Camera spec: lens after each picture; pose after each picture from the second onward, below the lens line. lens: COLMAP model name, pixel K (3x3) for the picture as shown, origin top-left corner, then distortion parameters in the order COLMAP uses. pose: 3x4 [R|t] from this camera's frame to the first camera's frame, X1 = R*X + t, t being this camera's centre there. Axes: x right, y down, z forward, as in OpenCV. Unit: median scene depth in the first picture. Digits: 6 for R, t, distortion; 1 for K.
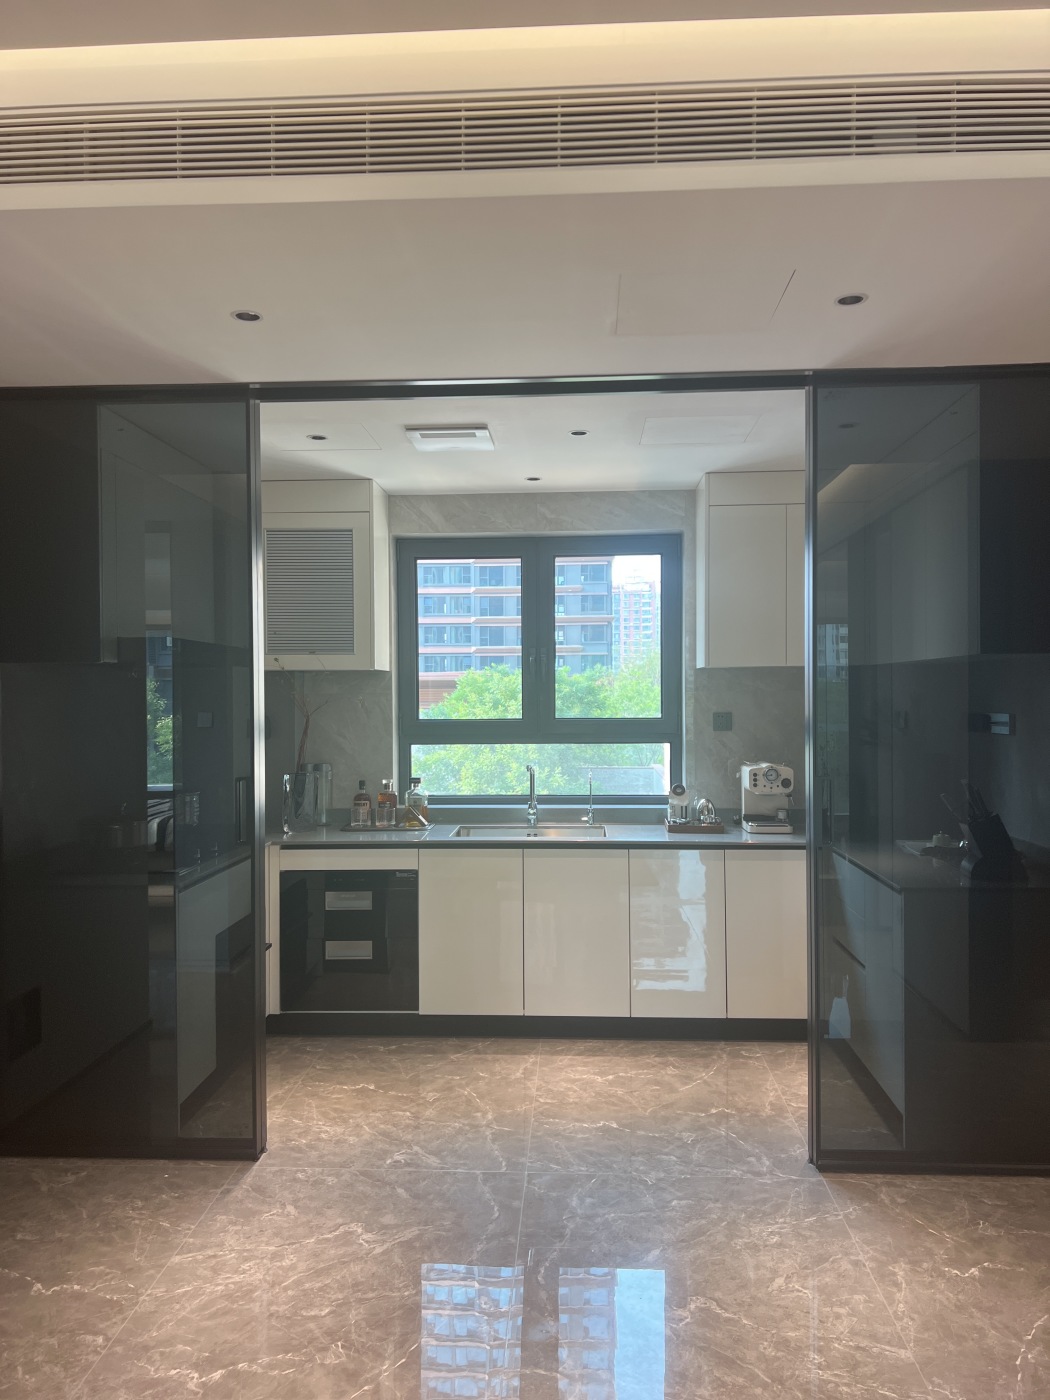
lens RADIAL K [[1046.5, 0, 524.4], [0, 1046.5, 698.1], [0, 0, 1]] dist [0.002913, 0.001088]
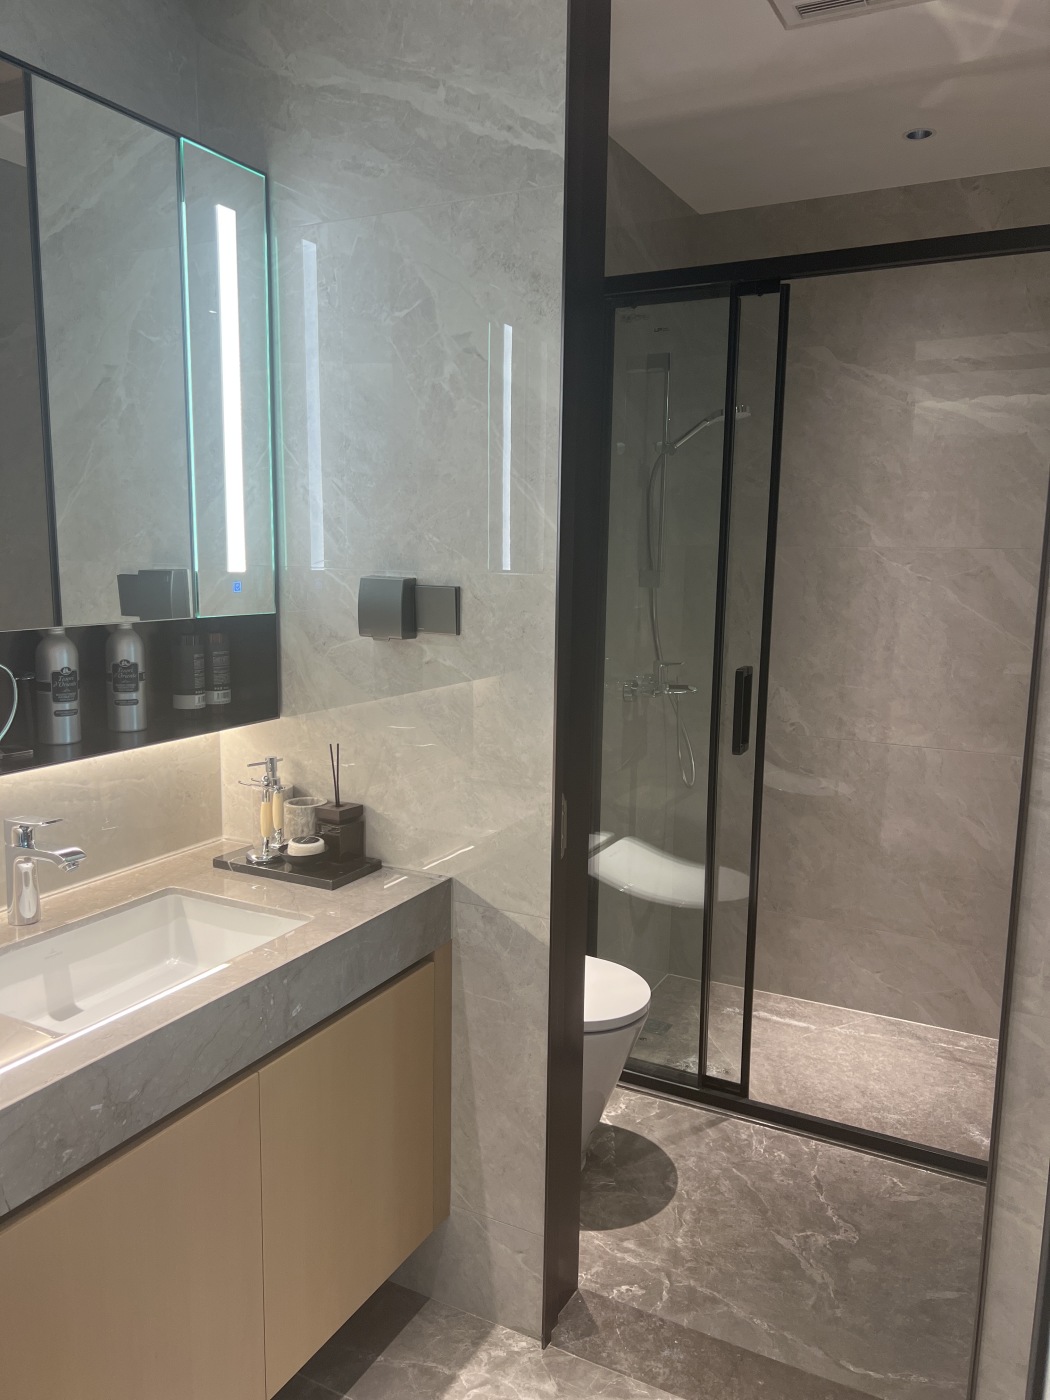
lens RADIAL K [[1046.5, 0, 524.4], [0, 1046.5, 702.3], [0, 0, 1]] dist [0.002913, 0.001088]
pose [[-0.423178, 0.126906, -0.897115, 0.624734], [-0.019417, 0.988645, 0.149013, -0.009659], [0.905838, 0.080478, -0.415909, 1.111884]]
